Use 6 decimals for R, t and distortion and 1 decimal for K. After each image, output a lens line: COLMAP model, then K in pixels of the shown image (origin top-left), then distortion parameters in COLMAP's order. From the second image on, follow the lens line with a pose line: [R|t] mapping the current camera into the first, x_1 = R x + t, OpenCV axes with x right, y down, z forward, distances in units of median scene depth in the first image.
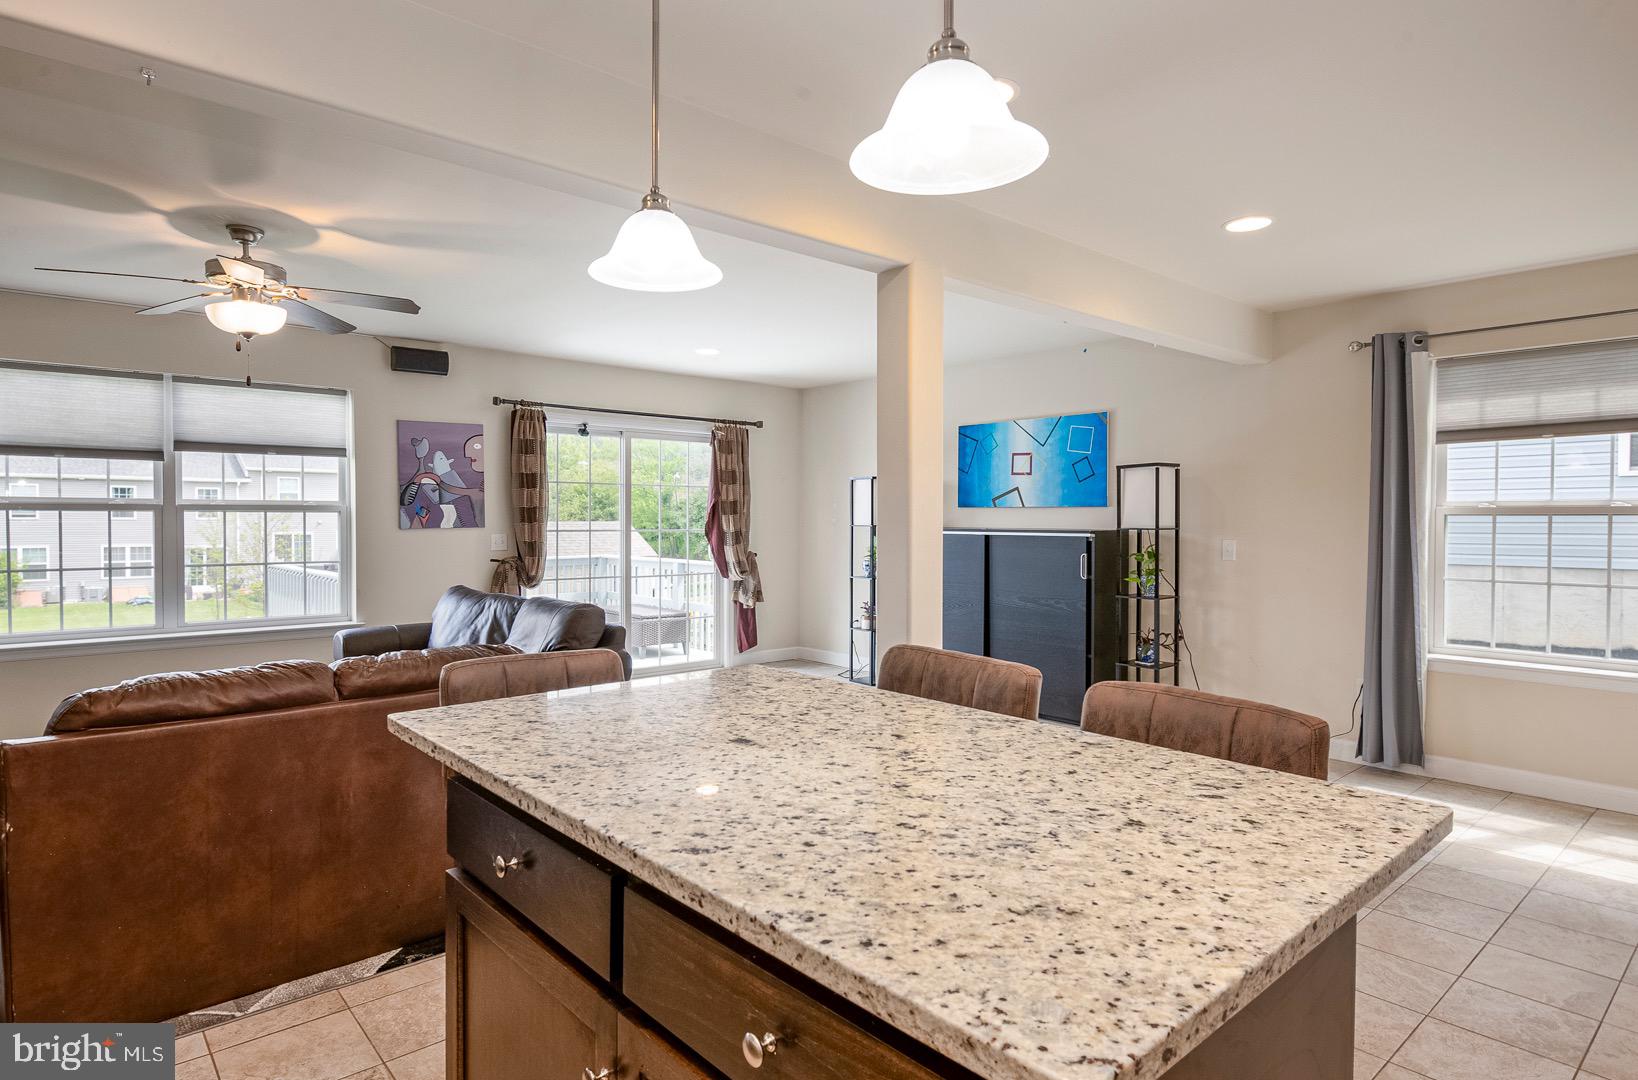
lens RADIAL K [[875.7, 0, 809.3], [0, 875.7, 541.7], [0, 0, 1]] dist [0.006804, -0.003946]
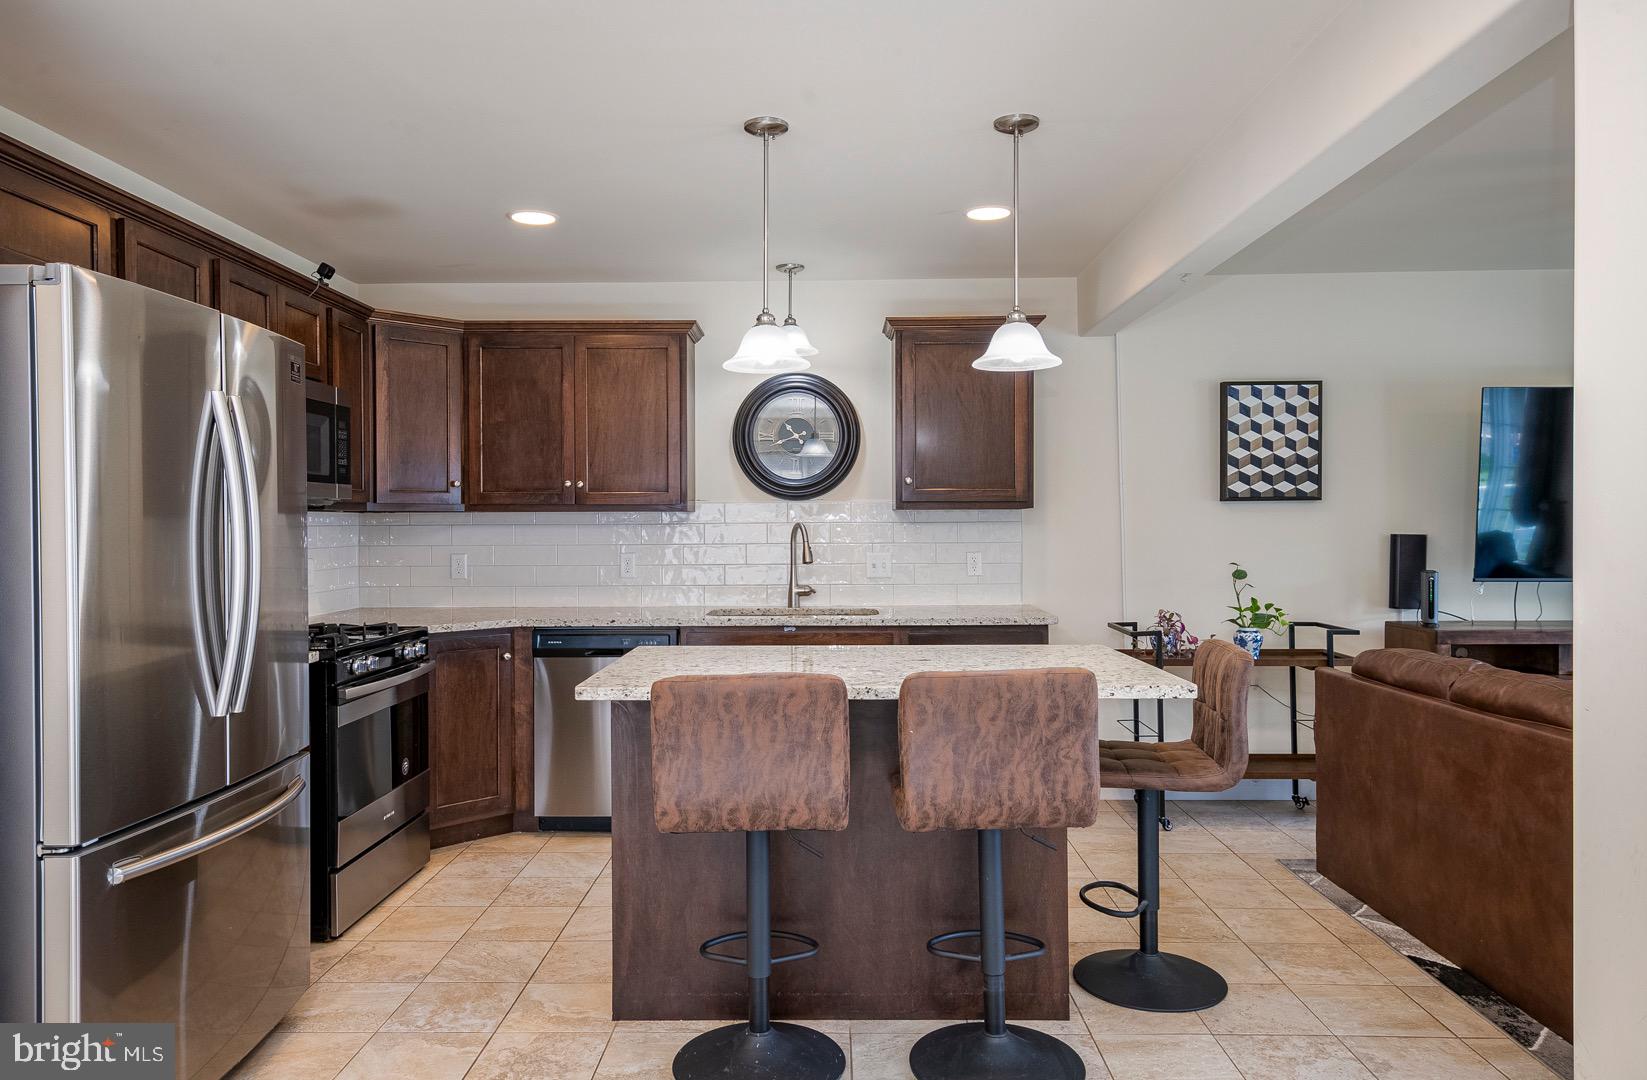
lens RADIAL K [[1123.9, 0, 784.4], [0, 1123.9, 531.9], [0, 0, 1]] dist [0.028601, -0.001181]
pose [[-0.686880, 0.003876, -0.726760, 0.428177], [-0.018302, 0.999576, 0.022628, -0.015140], [0.726540, 0.028844, -0.686519, 0.582269]]
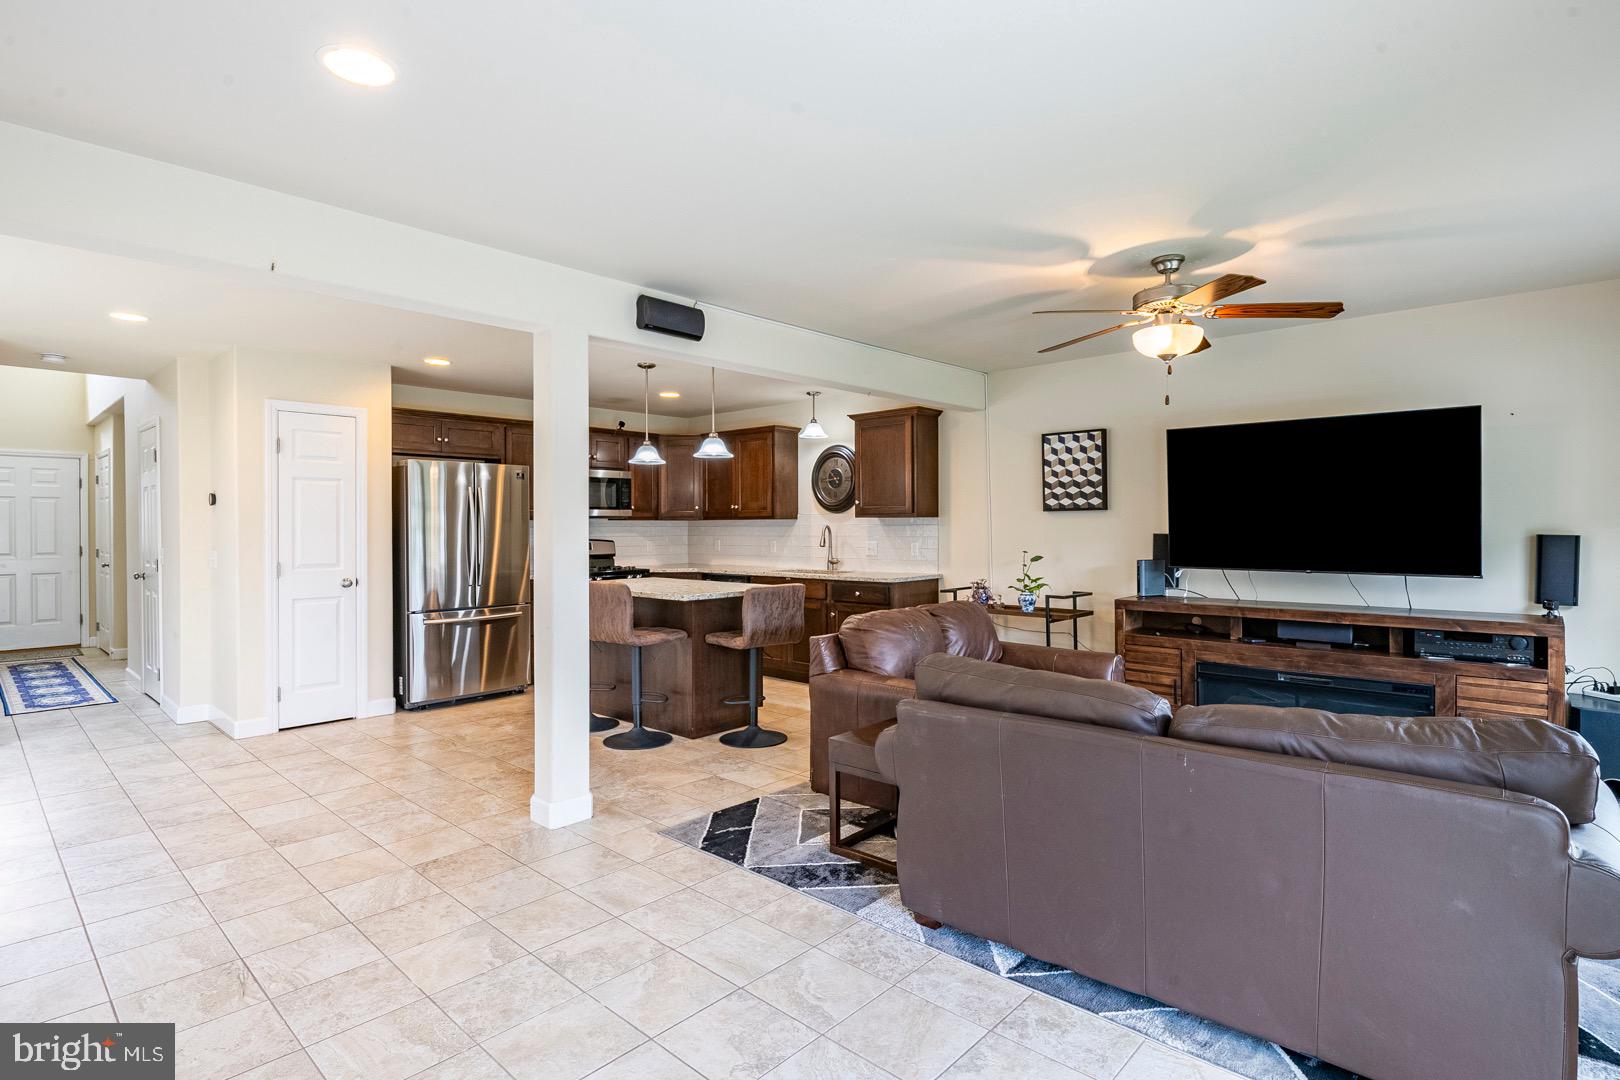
lens RADIAL K [[809.9, 0, 770.7], [0, 809.9, 544.9], [0, 0, 1]] dist [-0.007973, -0.002040]
pose [[-0.998344, 0.002601, -0.057467, -0.060242], [-0.000372, 0.998664, 0.051669, -0.035207], [0.057524, 0.051605, -0.997009, 1.174465]]
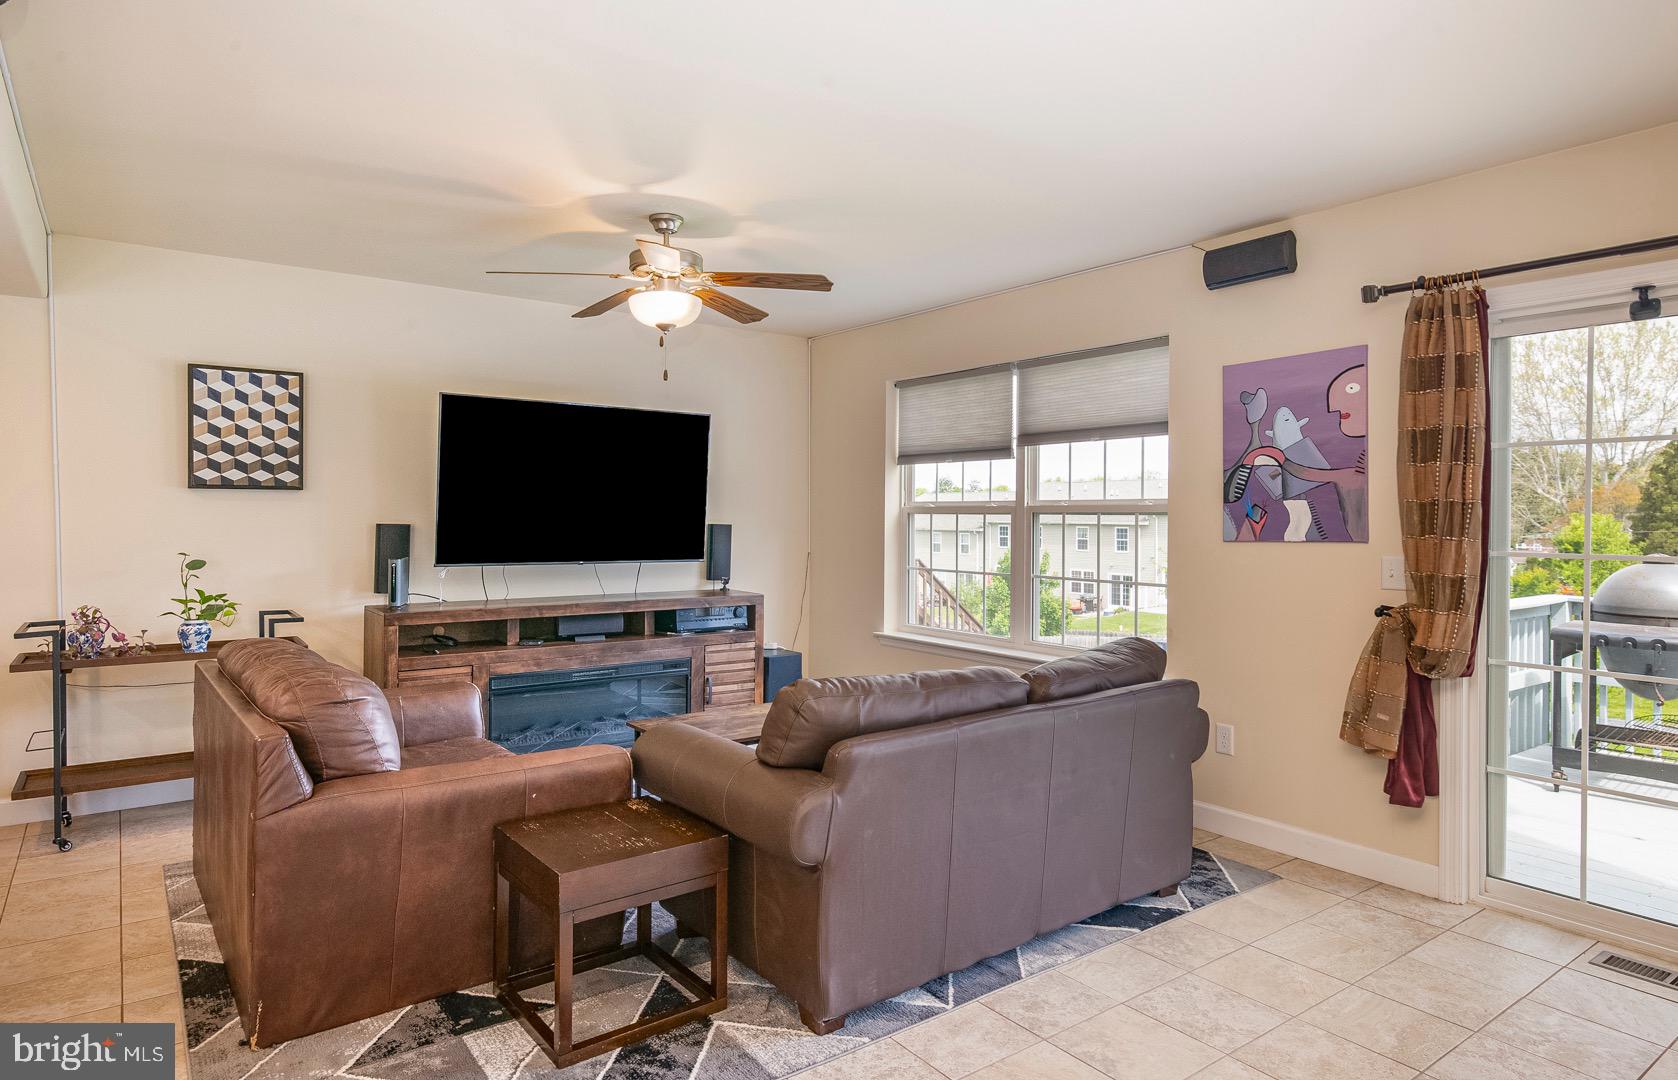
lens RADIAL K [[989.0, 0, 855.1], [0, 989.0, 519.9], [0, 0, 1]] dist [0.011759, -0.002879]
pose [[-0.090034, 0.000230, -0.995939, 0.248522], [-0.035647, 0.999358, 0.003454, -0.022095], [0.995301, 0.035813, -0.089968, 0.787086]]
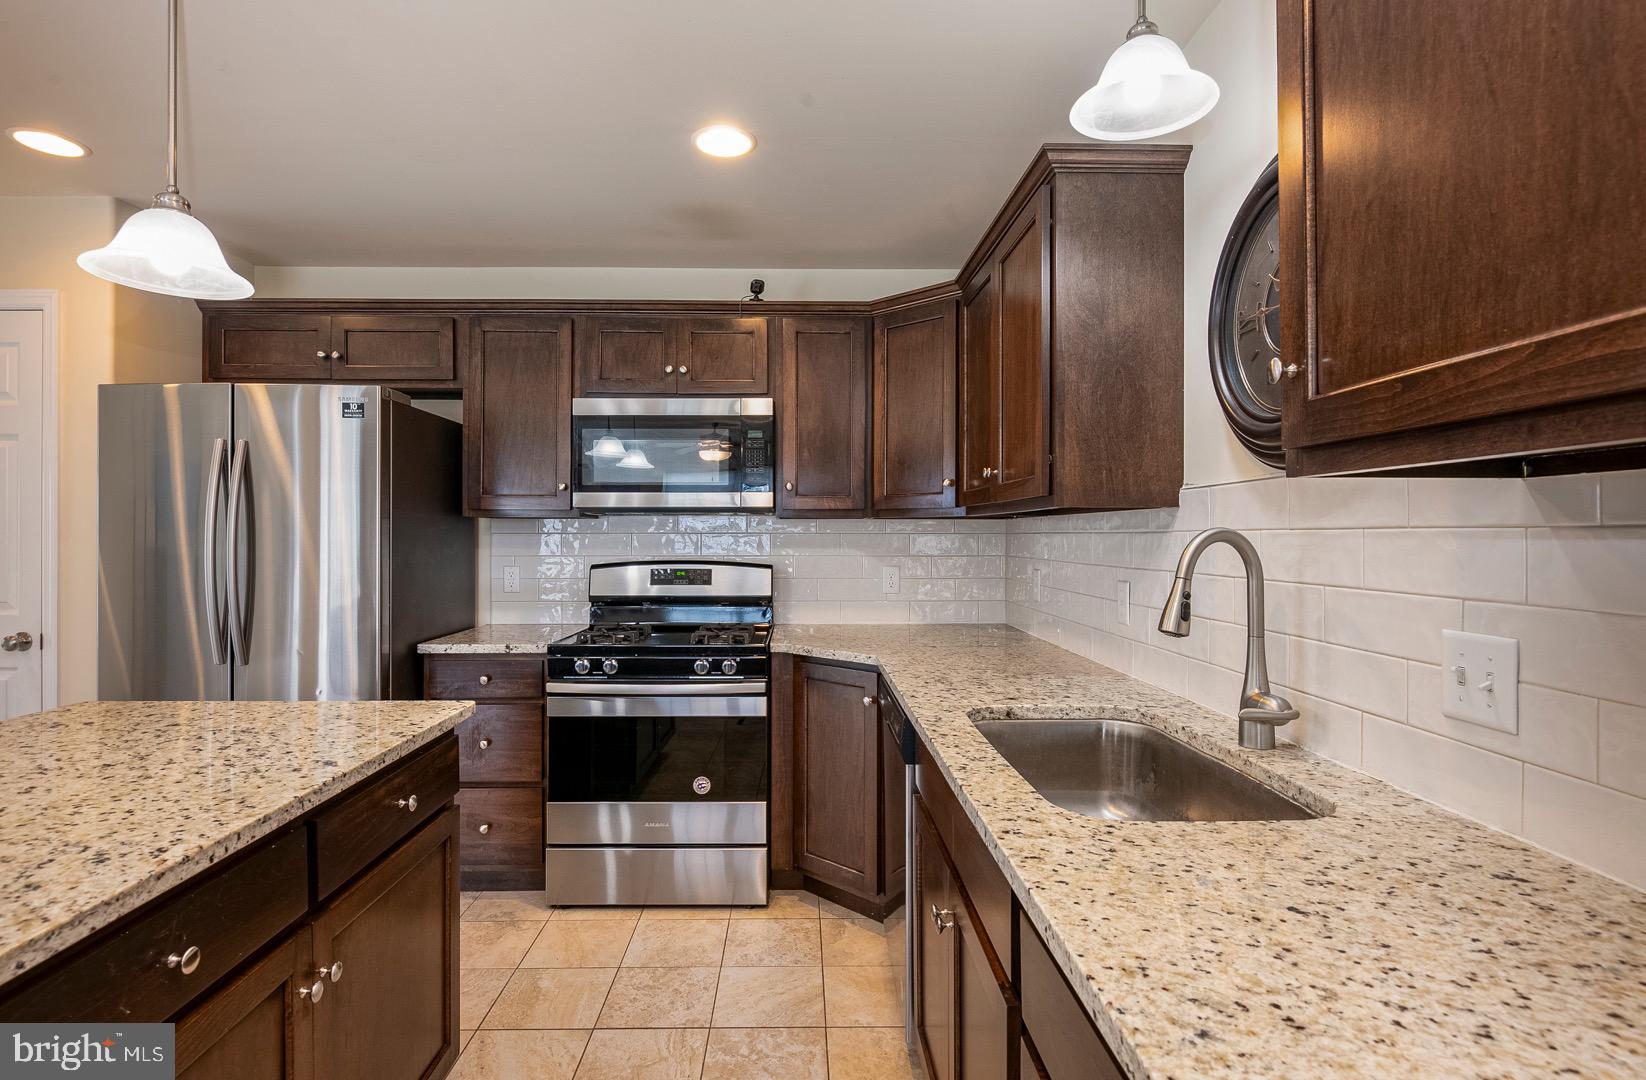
lens RADIAL K [[814.8, 0, 813.7], [0, 814.8, 534.7], [0, 0, 1]] dist [0.004860, -0.000321]
pose [[-0.756587, -0.002682, 0.653887, -0.279532], [0.015510, 0.999637, 0.022046, -0.007933], [-0.653709, 0.026821, -0.756271, 0.256532]]
